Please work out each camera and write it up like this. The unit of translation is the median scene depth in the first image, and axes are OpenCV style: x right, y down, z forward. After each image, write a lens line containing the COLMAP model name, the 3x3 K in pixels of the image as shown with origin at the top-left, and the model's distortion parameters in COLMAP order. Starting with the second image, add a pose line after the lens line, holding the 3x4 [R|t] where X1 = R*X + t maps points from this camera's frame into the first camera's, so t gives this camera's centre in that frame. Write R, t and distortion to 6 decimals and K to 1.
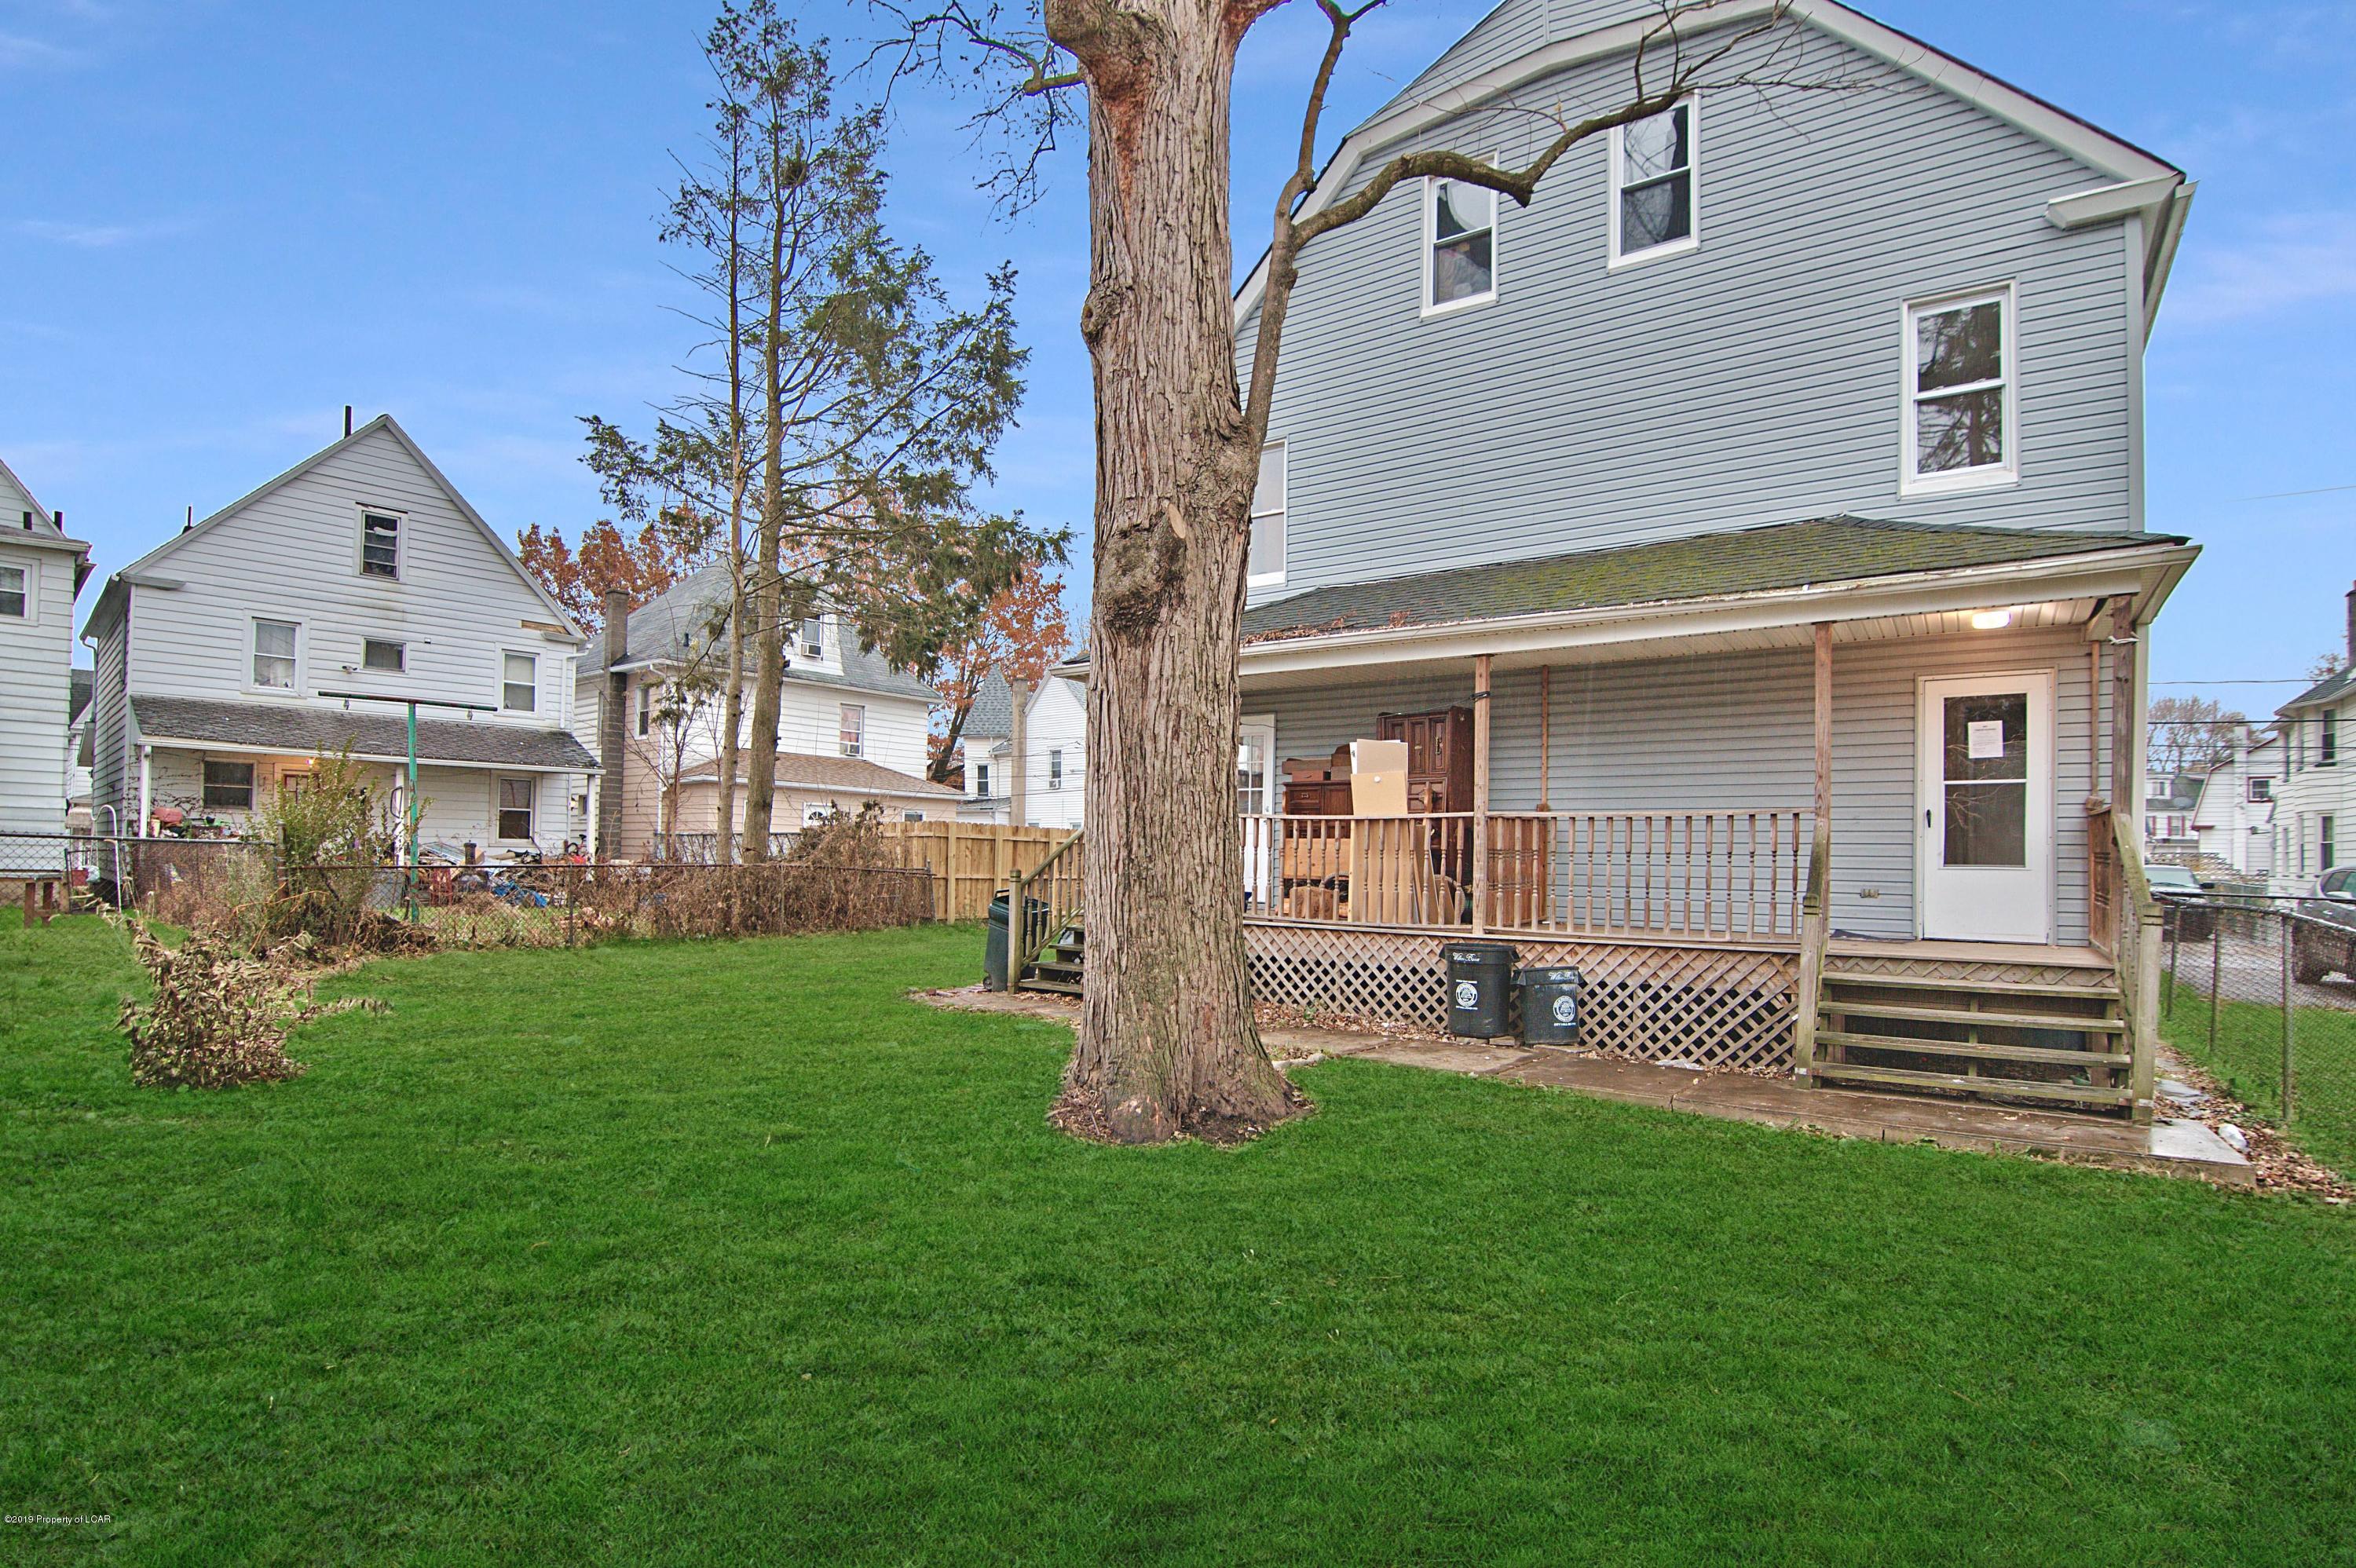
lens RADIAL K [[1144.4, 0, 1138.8], [0, 1144.4, 833.7], [0, 0, 1]] dist [-0.003362, -0.005607]
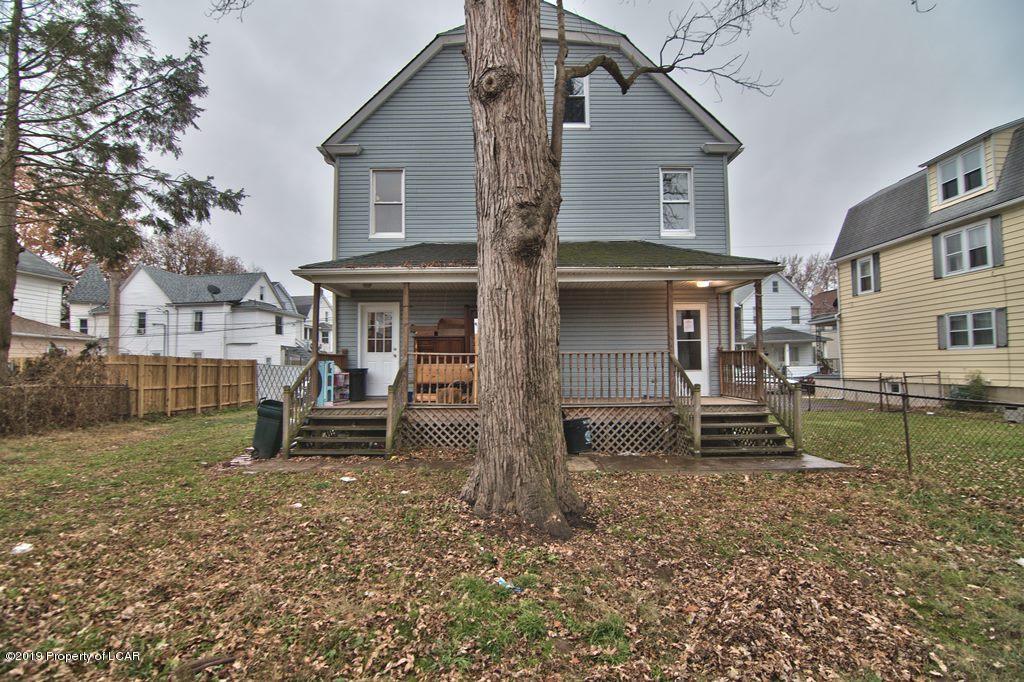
lens RADIAL K [[497.4, 0, 514.9], [0, 497.4, 341.0], [0, 0, 1]] dist [-0.003362, -0.005607]
pose [[0.815002, 0.007142, 0.579414, -0.330269], [0.010009, 0.999601, -0.026400, -0.015709], [-0.579372, 0.027315, 0.814606, 0.244459]]
